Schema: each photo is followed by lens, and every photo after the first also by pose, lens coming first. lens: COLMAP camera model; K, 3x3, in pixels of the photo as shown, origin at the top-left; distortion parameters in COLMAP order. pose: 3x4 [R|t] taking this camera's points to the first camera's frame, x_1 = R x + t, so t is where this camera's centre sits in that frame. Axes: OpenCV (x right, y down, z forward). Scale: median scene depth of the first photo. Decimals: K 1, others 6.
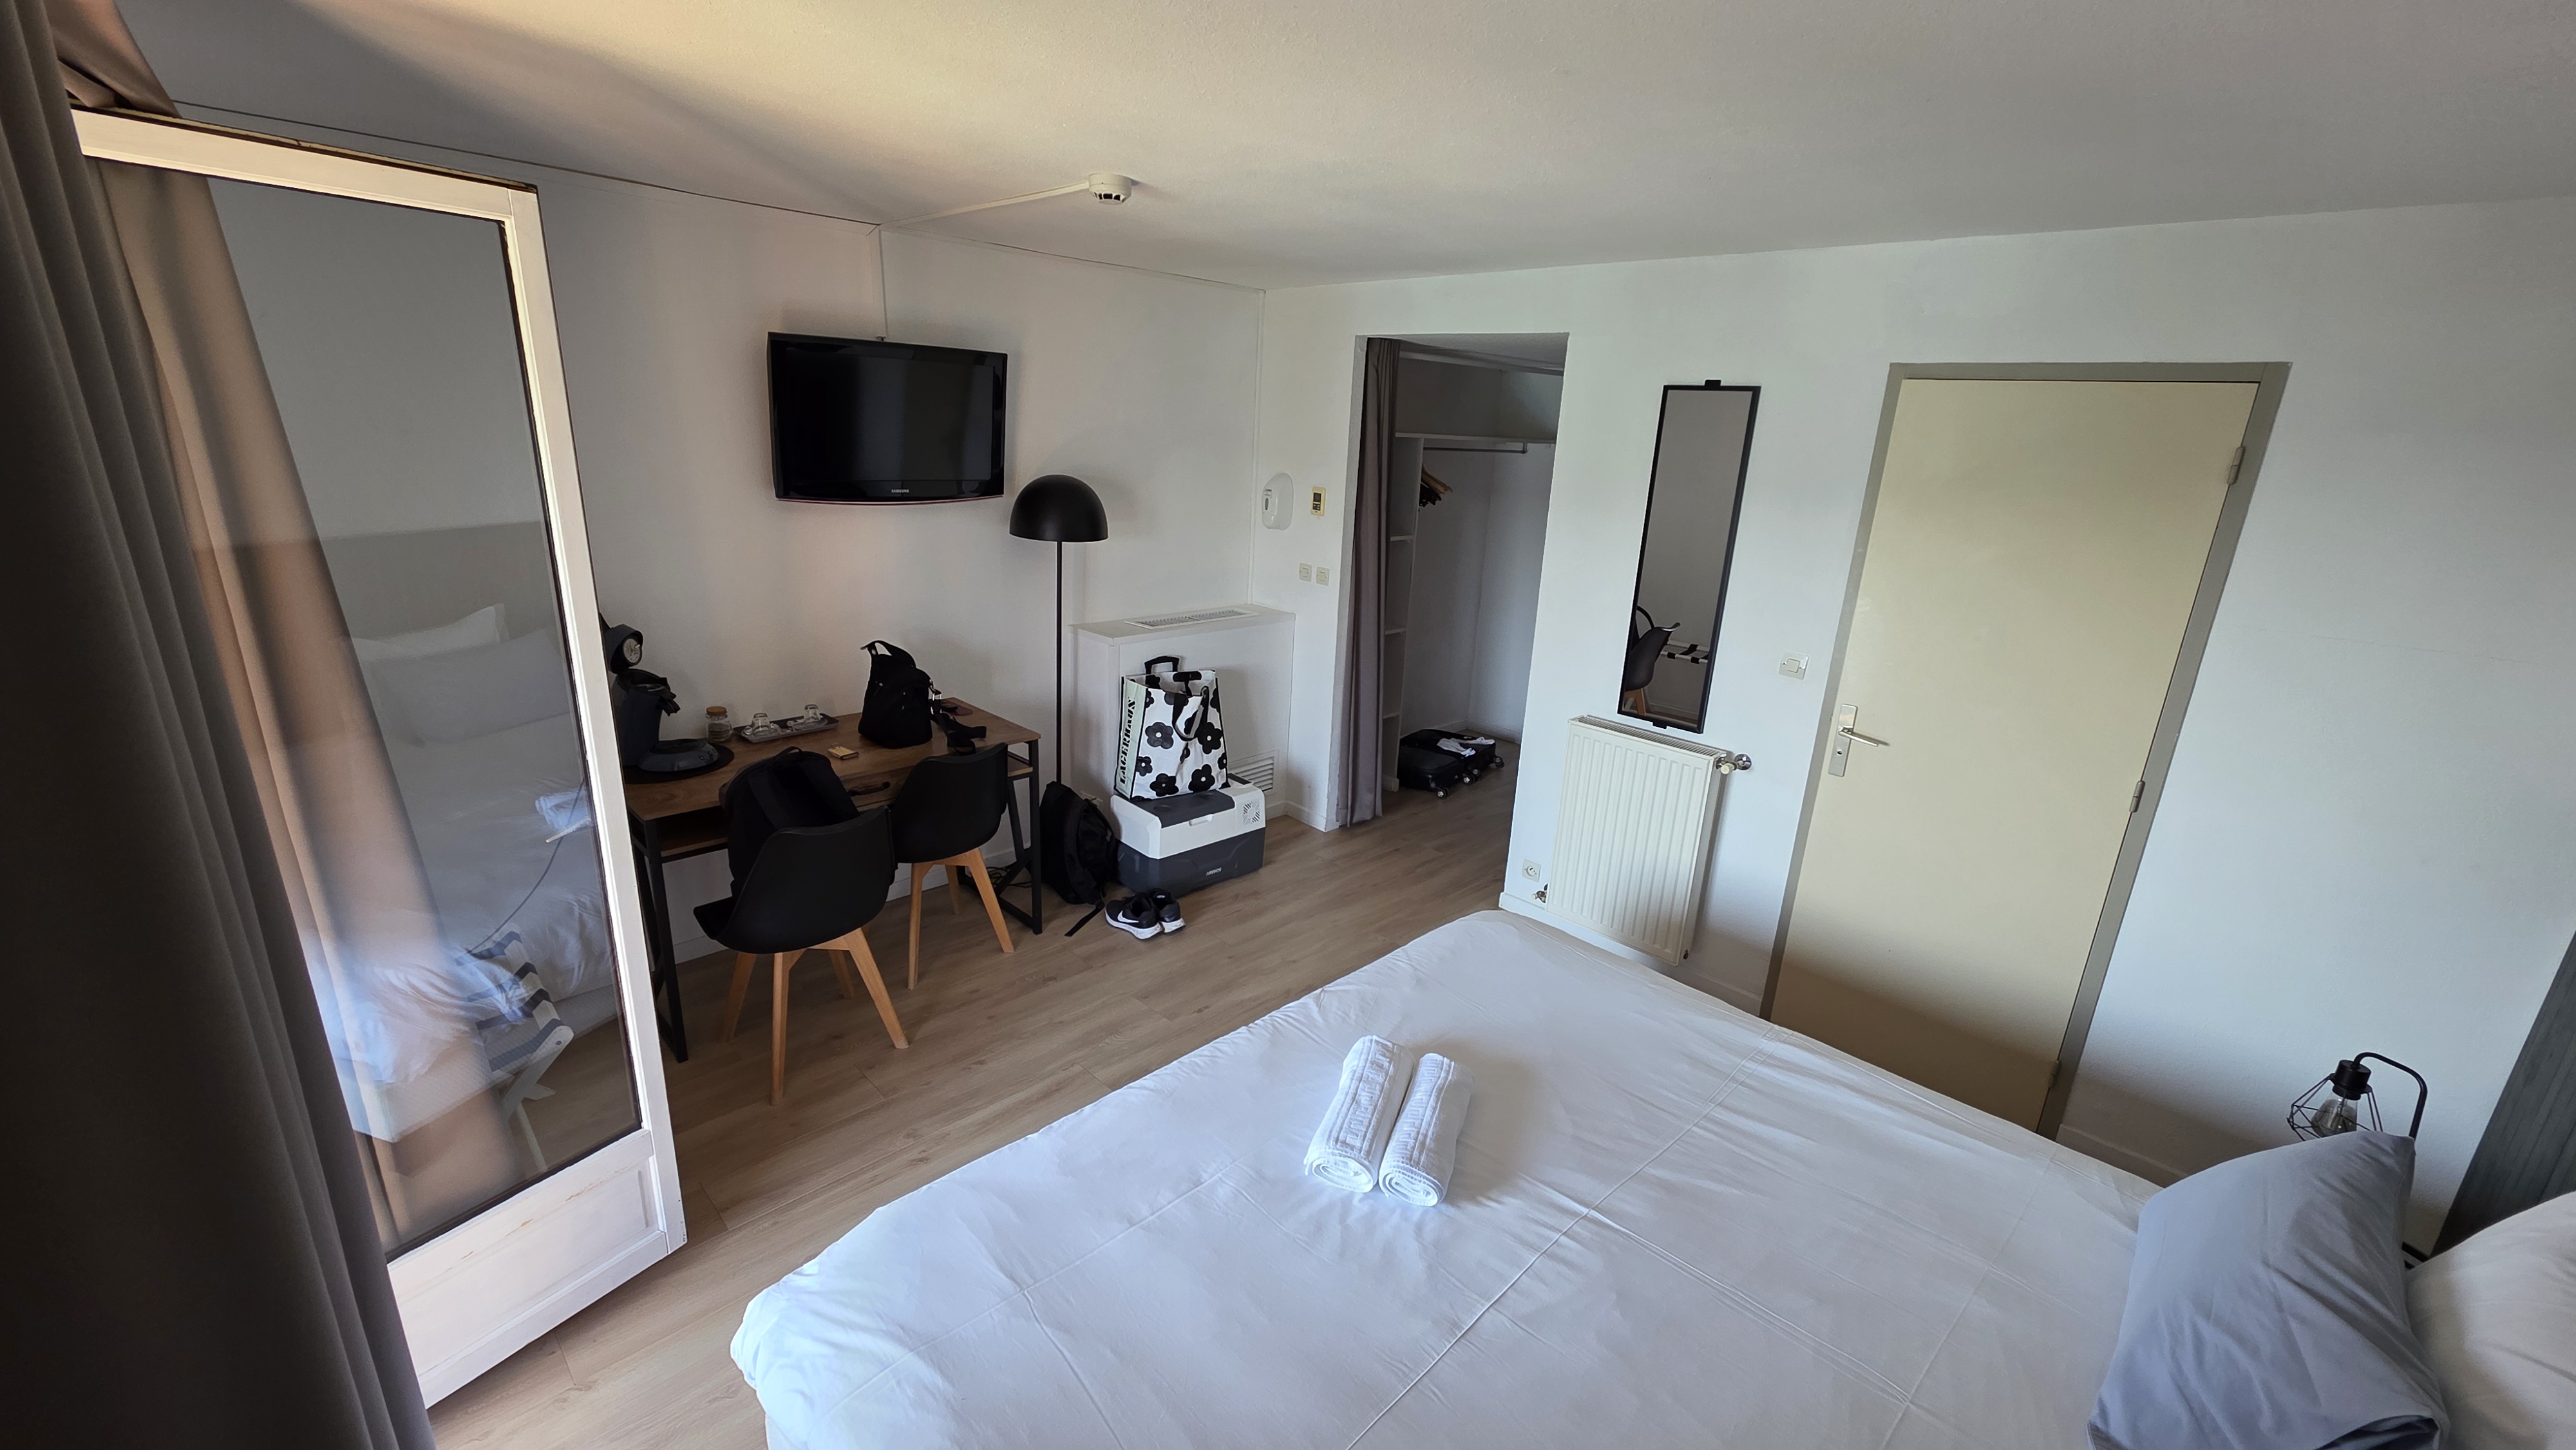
lens RADIAL K [[1026.3, 0, 1288.0], [0, 1026.3, 725.0], [0, 0, 1]] dist [-0.001519, -0.000221]
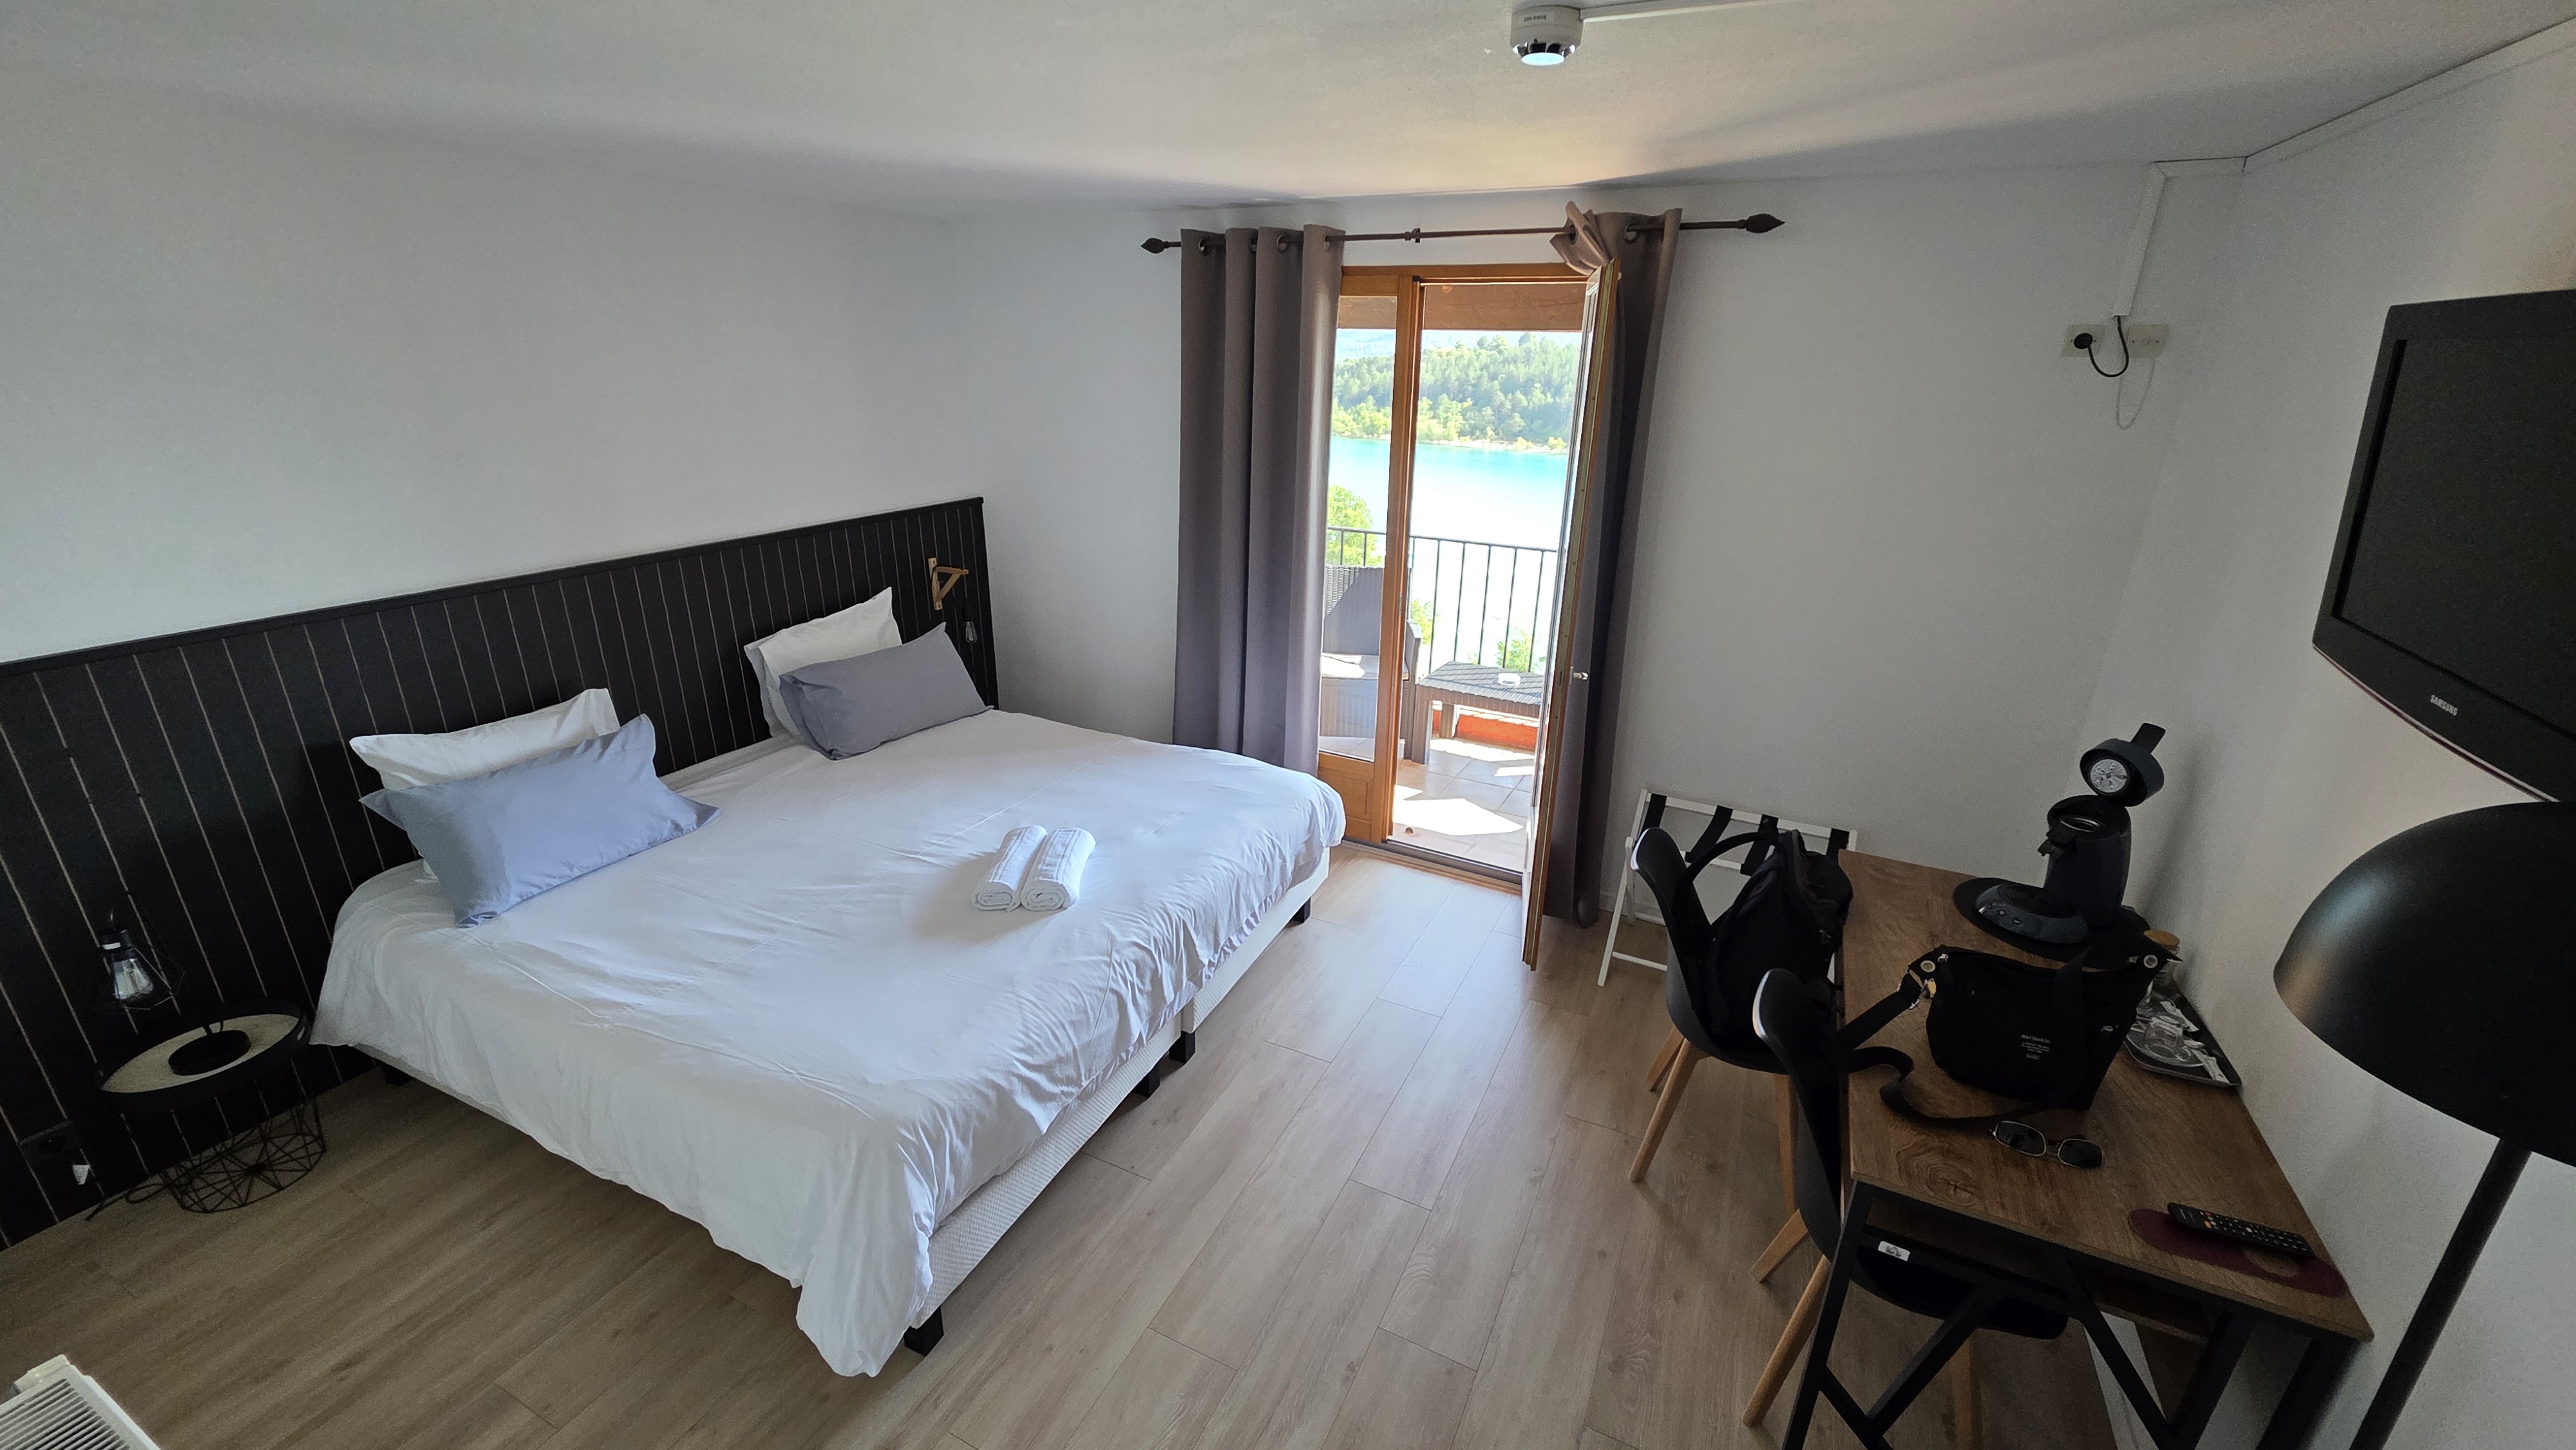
lens RADIAL K [[1026.3, 0, 1288.0], [0, 1026.3, 725.0], [0, 0, 1]] dist [-0.001519, -0.000221]
pose [[-0.945760, 0.047736, -0.321339, 0.195648], [-0.155245, 0.802483, 0.576125, -0.569305], [0.285371, 0.594762, -0.751546, 1.798677]]
